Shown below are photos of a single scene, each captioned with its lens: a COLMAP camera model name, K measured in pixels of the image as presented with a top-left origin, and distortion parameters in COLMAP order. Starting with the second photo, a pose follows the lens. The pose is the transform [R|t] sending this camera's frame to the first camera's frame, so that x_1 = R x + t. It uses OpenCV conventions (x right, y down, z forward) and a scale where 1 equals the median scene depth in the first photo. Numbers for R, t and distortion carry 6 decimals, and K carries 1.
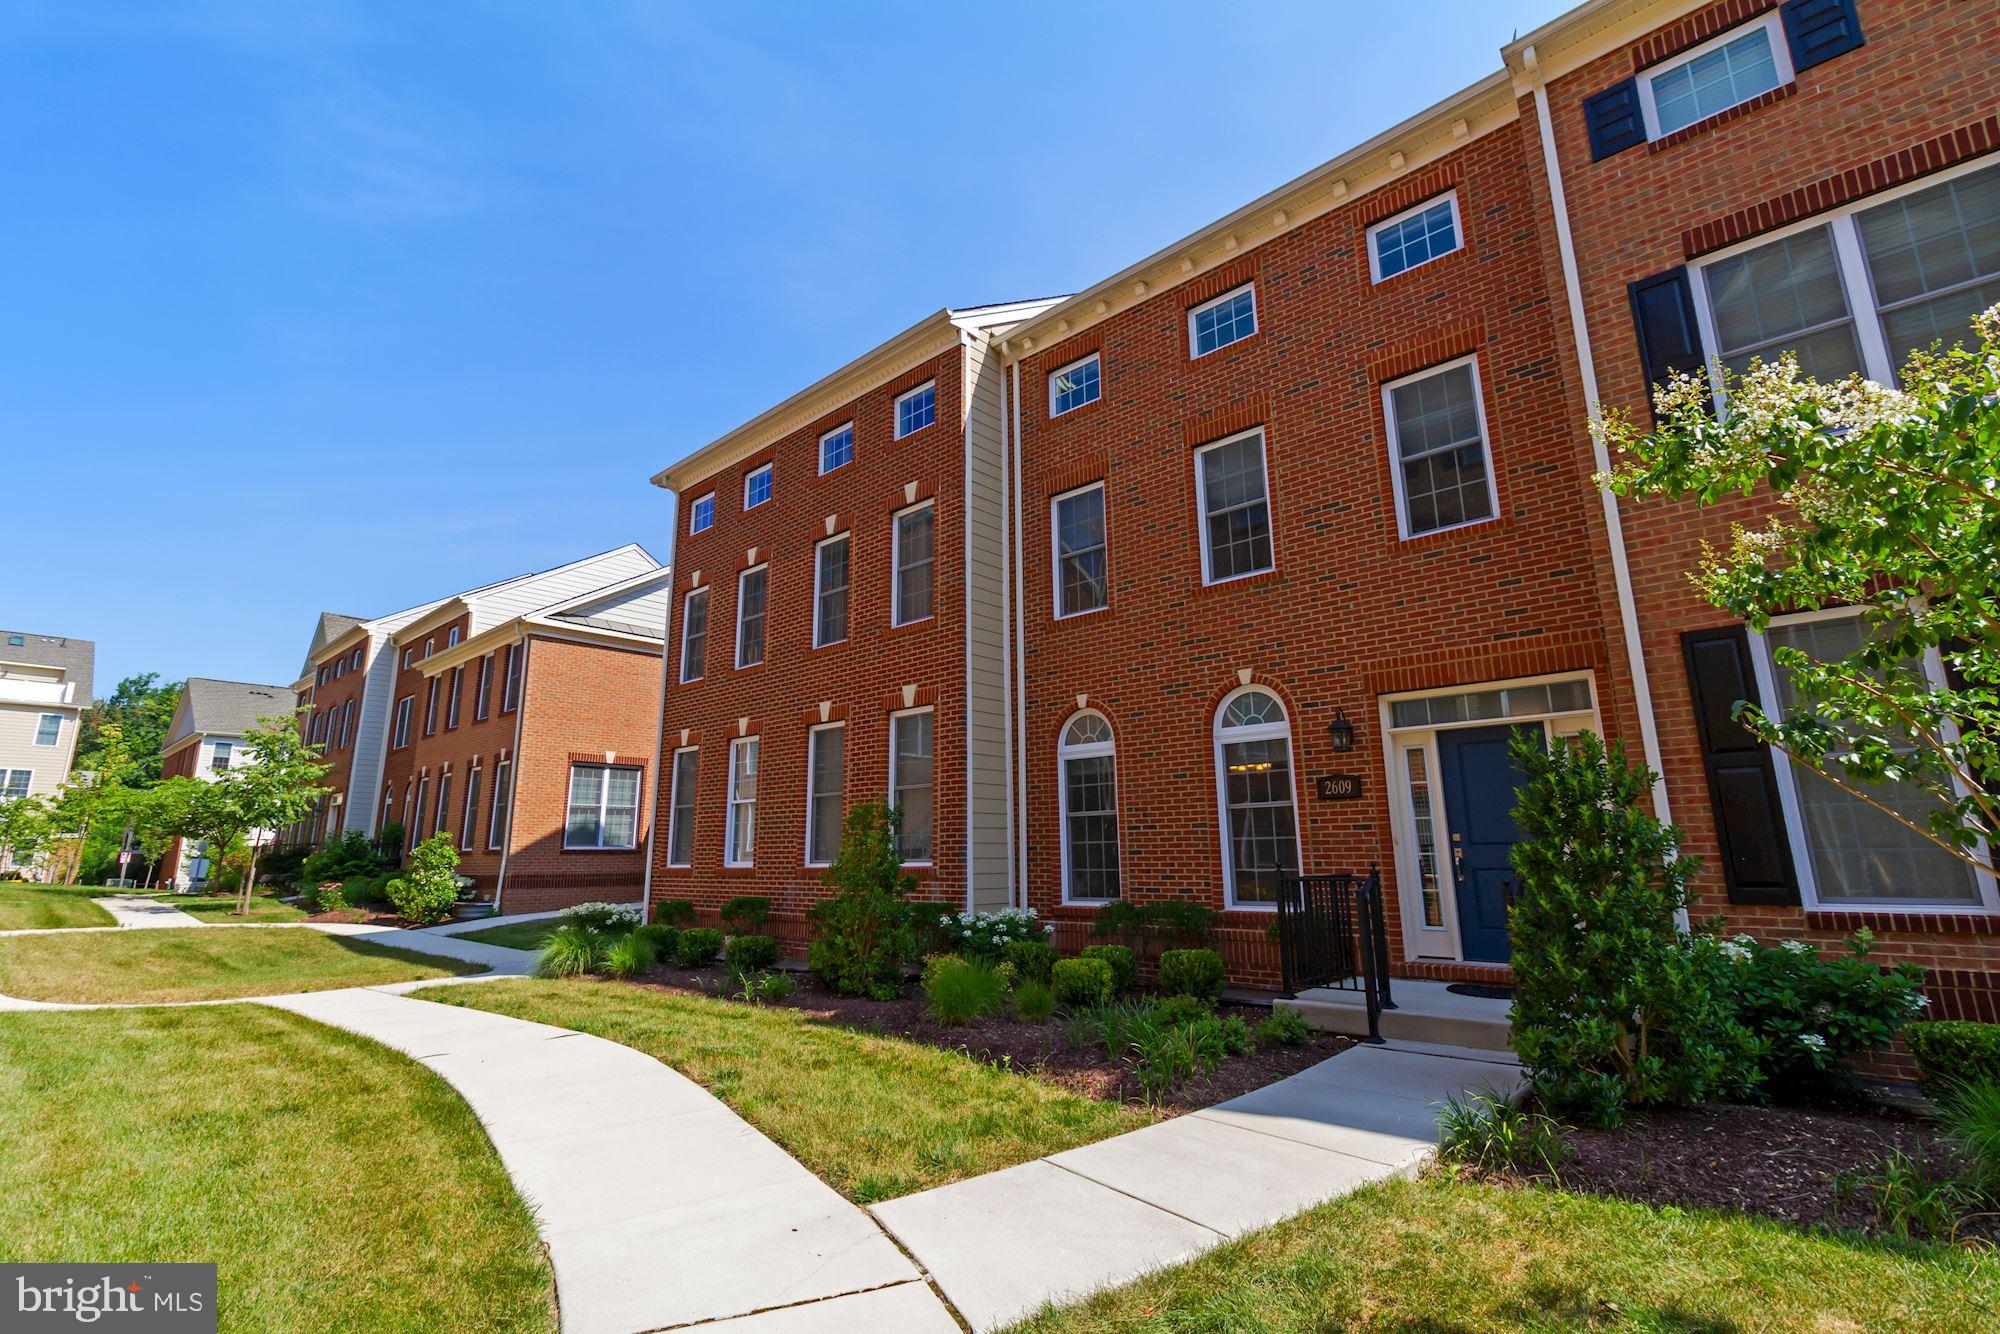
lens RADIAL K [[966.1, 0, 1000.0], [0, 966.1, 621.7], [0, 0, 1]] dist [0.000566, 0.000224]
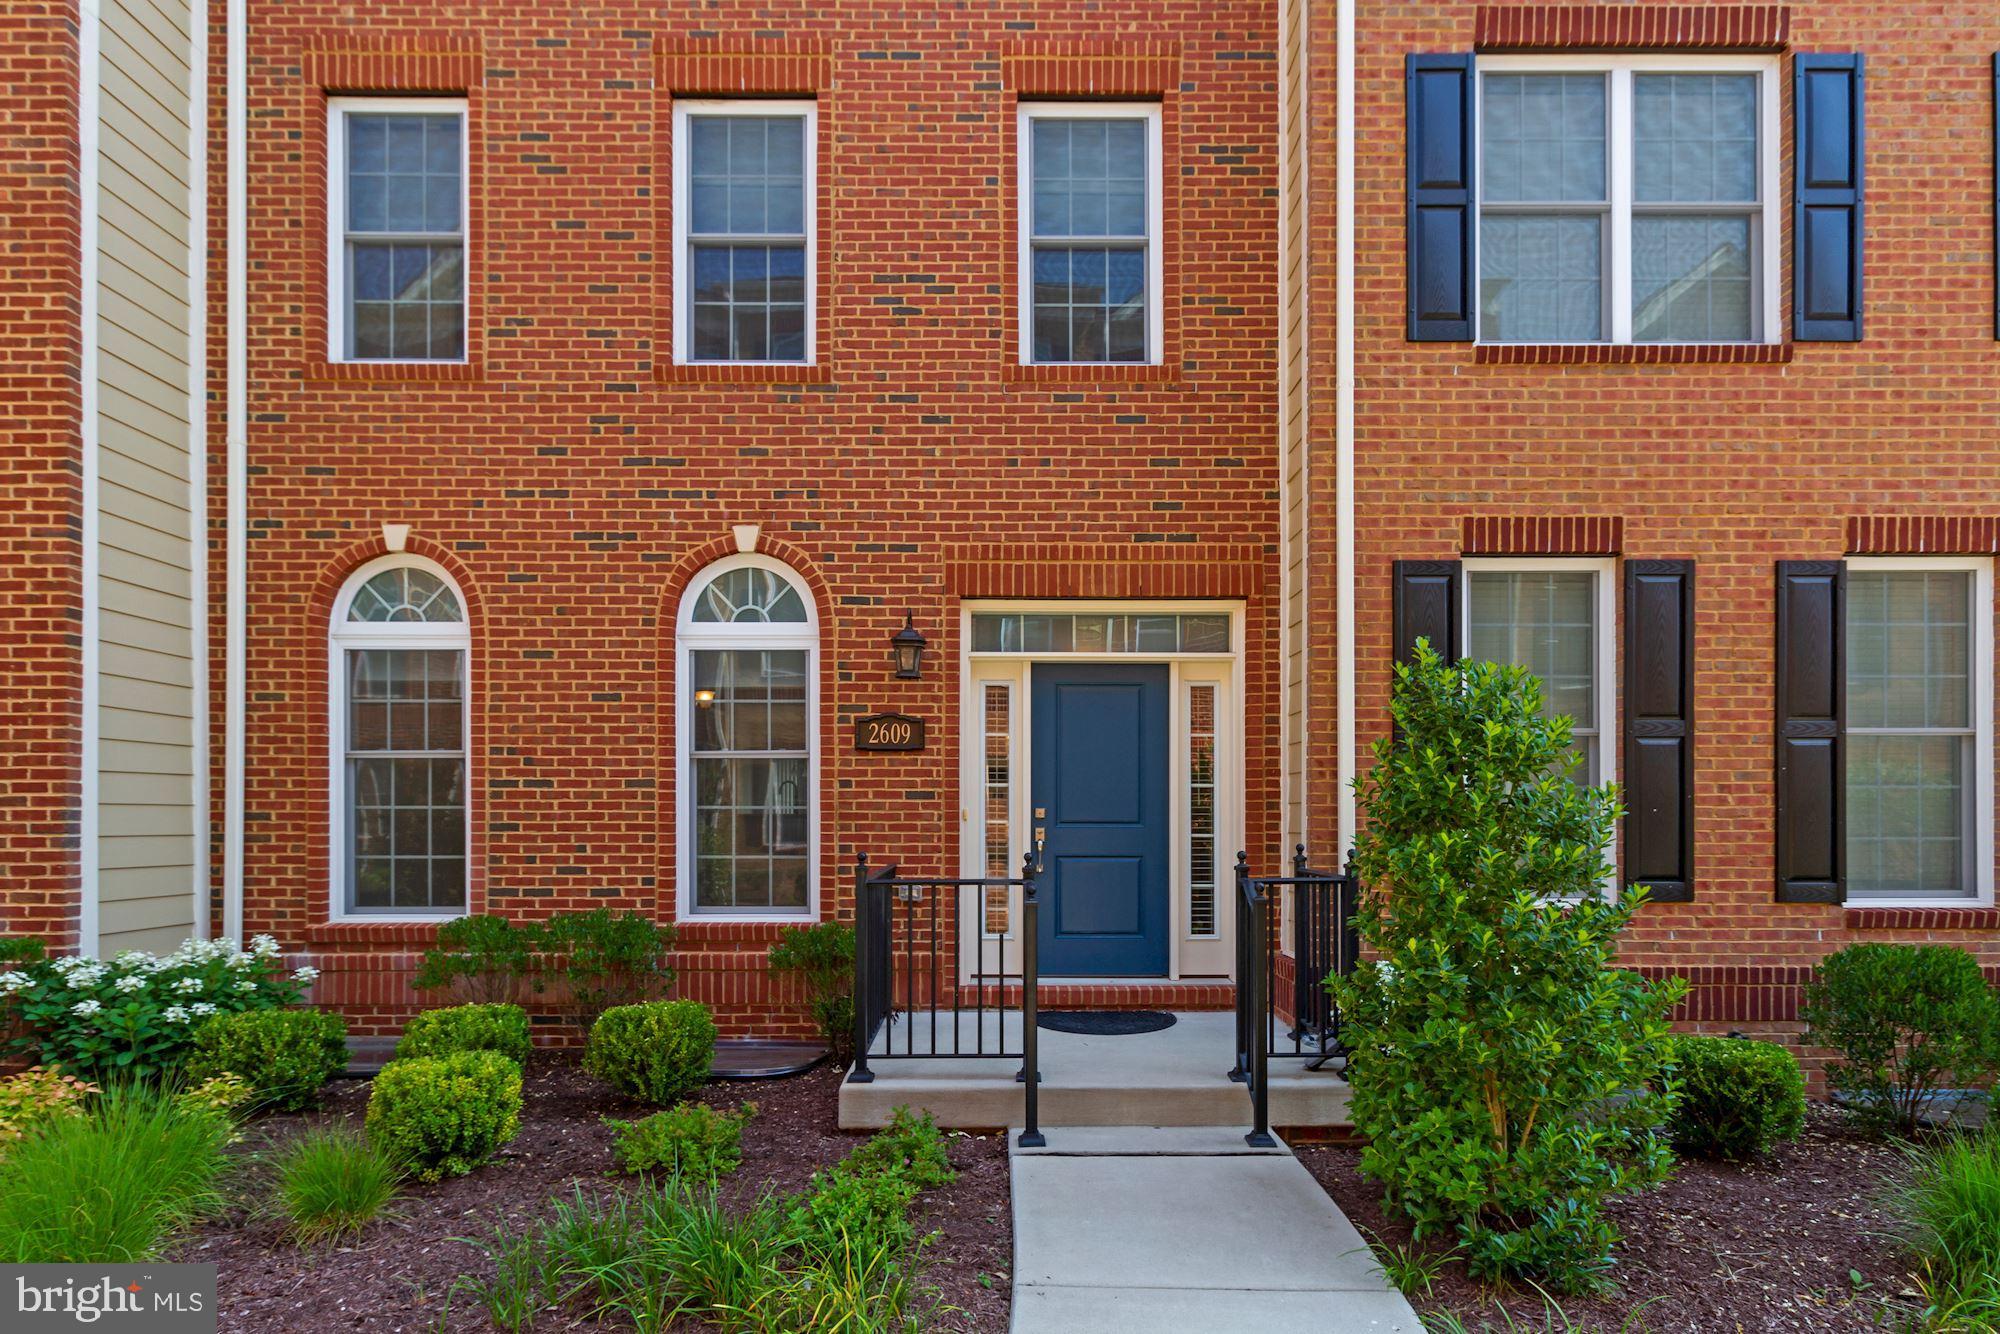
lens RADIAL K [[955.5, 0, 984.5], [0, 955.5, 813.1], [0, 0, 1]] dist [0.002296, 0.000364]
pose [[0.731516, 0.013416, 0.681692, -0.033144], [-0.171043, 0.971446, 0.164426, 0.096912], [-0.660021, -0.236879, 0.712924, 0.444567]]
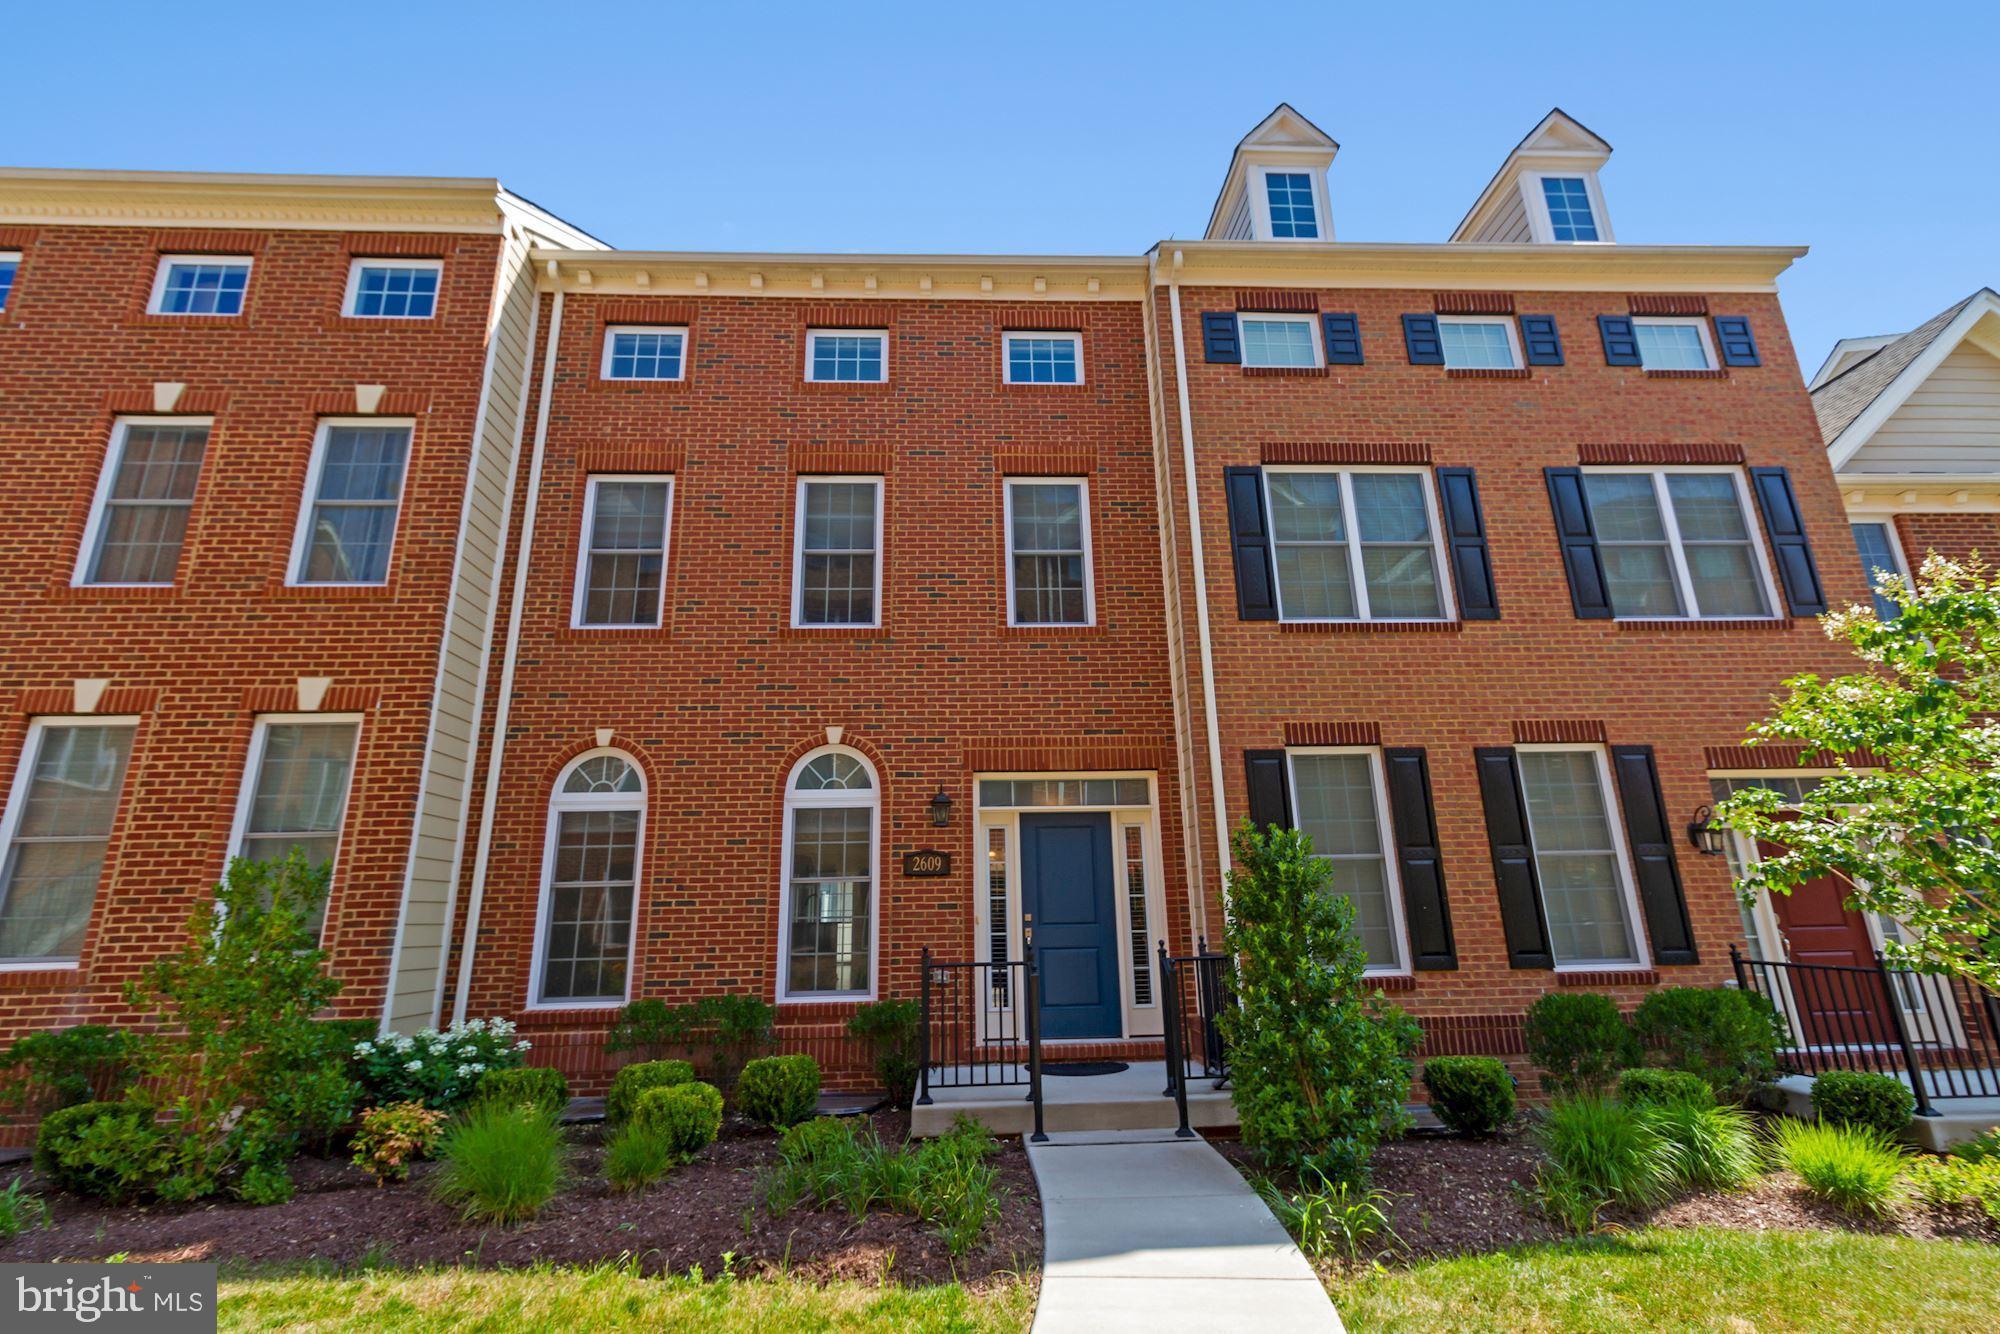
lens RADIAL K [[932.1, 0, 996.1], [0, 932.1, 636.4], [0, 0, 1]] dist [0.003189, 0.000769]
pose [[0.684880, 0.209440, 0.697907, -0.266283], [-0.162764, 0.977572, -0.133641, 0.057221], [-0.710245, -0.022066, 0.703609, 0.276804]]
